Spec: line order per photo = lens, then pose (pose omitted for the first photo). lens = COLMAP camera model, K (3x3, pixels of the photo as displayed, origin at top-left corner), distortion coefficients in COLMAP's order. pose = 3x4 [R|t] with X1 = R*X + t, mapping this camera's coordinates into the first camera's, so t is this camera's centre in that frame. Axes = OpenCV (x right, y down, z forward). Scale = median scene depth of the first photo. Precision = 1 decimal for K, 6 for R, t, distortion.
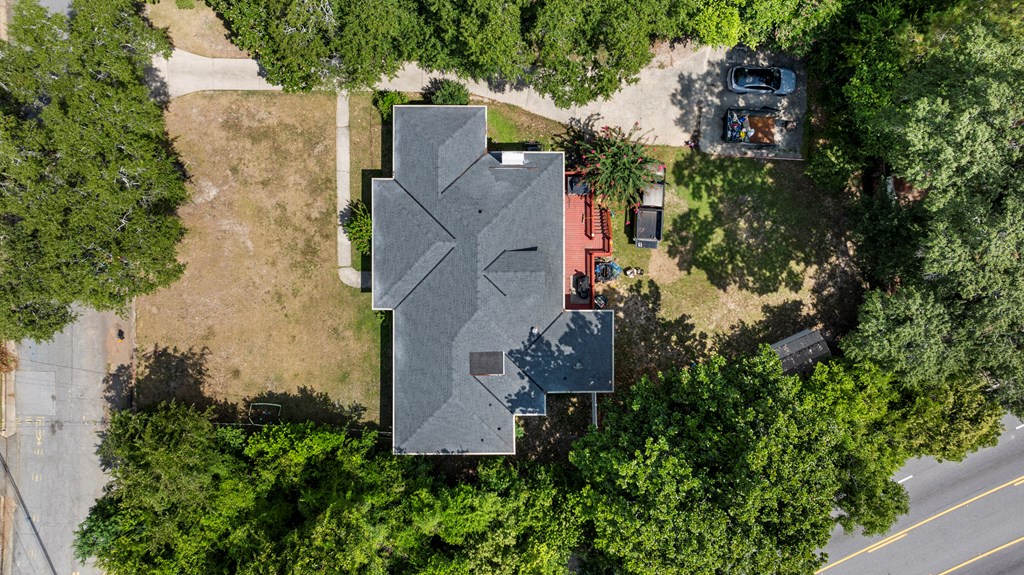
lens RADIAL K [[716.7, 0, 512.0], [0, 716.7, 287.5], [0, 0, 1]] dist [-0.002219, -0.001563]
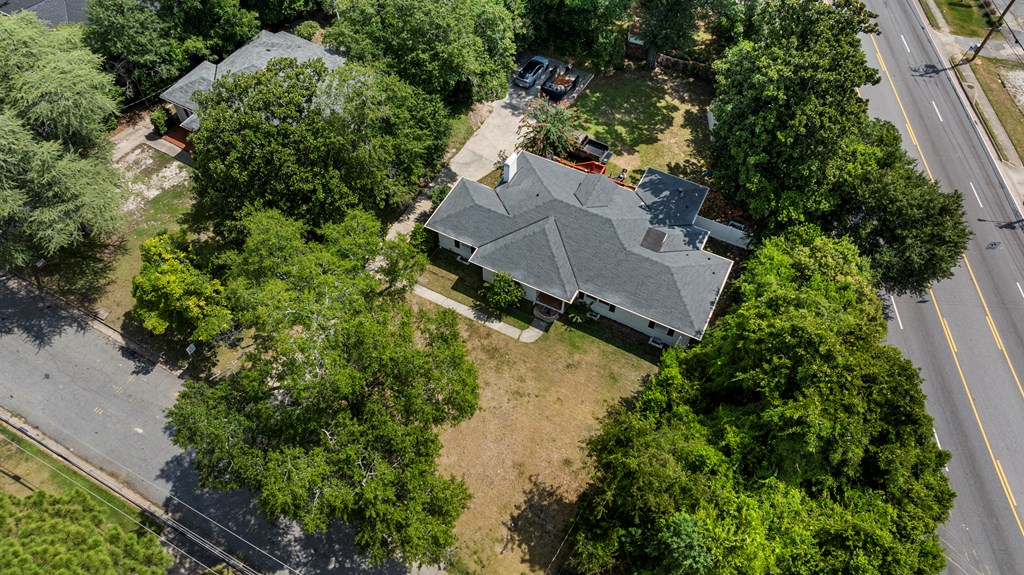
lens RADIAL K [[716.7, 0, 512.0], [0, 716.7, 287.5], [0, 0, 1]] dist [-0.002219, -0.001563]
pose [[0.455062, -0.736080, 0.501103, -0.703594], [0.890458, 0.377268, -0.254467, 0.202942], [-0.001742, 0.562009, 0.827129, 0.050866]]
